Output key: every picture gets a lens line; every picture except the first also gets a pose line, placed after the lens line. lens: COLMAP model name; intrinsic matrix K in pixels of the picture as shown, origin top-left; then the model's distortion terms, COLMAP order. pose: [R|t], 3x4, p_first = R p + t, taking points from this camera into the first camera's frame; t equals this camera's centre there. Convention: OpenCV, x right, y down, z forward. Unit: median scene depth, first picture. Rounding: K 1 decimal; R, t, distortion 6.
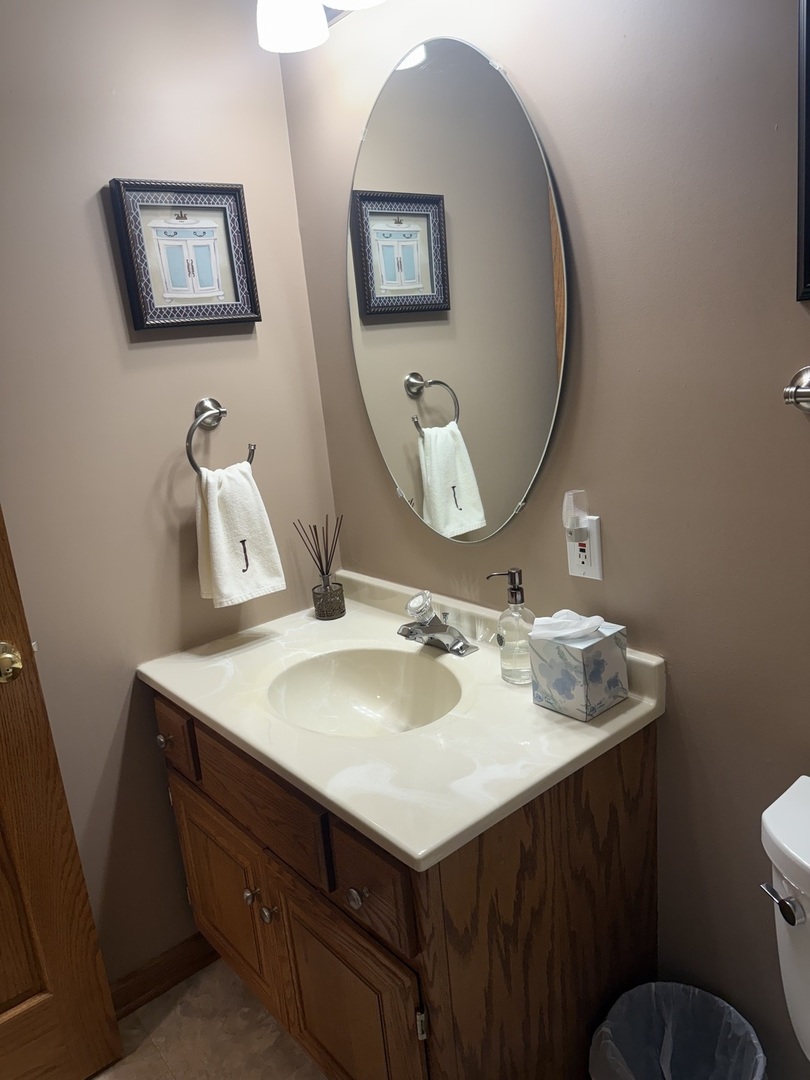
lens RADIAL K [[757.7, 0, 406.5], [0, 757.7, 547.8], [0, 0, 1]] dist [0.154586, -0.295126]
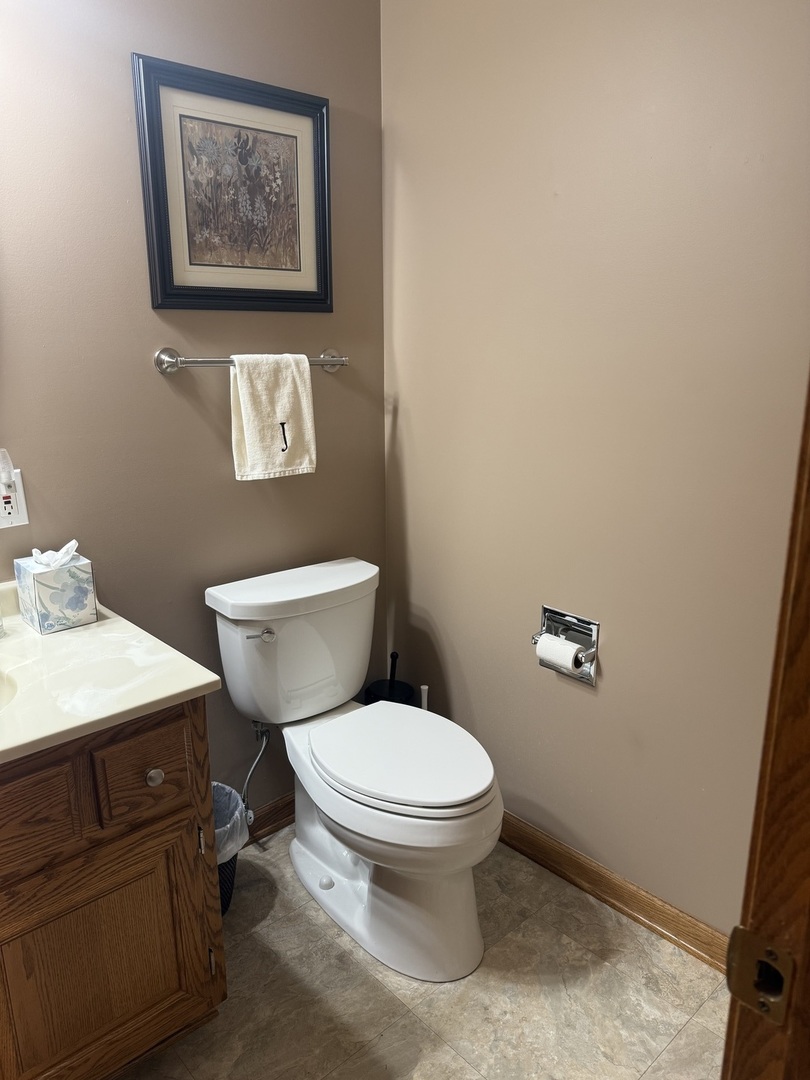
lens RADIAL K [[757.7, 0, 406.5], [0, 757.7, 547.8], [0, 0, 1]] dist [0.154586, -0.295126]
pose [[-0.032607, -0.191264, 0.980997, -1.004487], [0.255433, 0.947329, 0.193190, -0.003671], [-0.966277, 0.256878, 0.017966, 0.446769]]
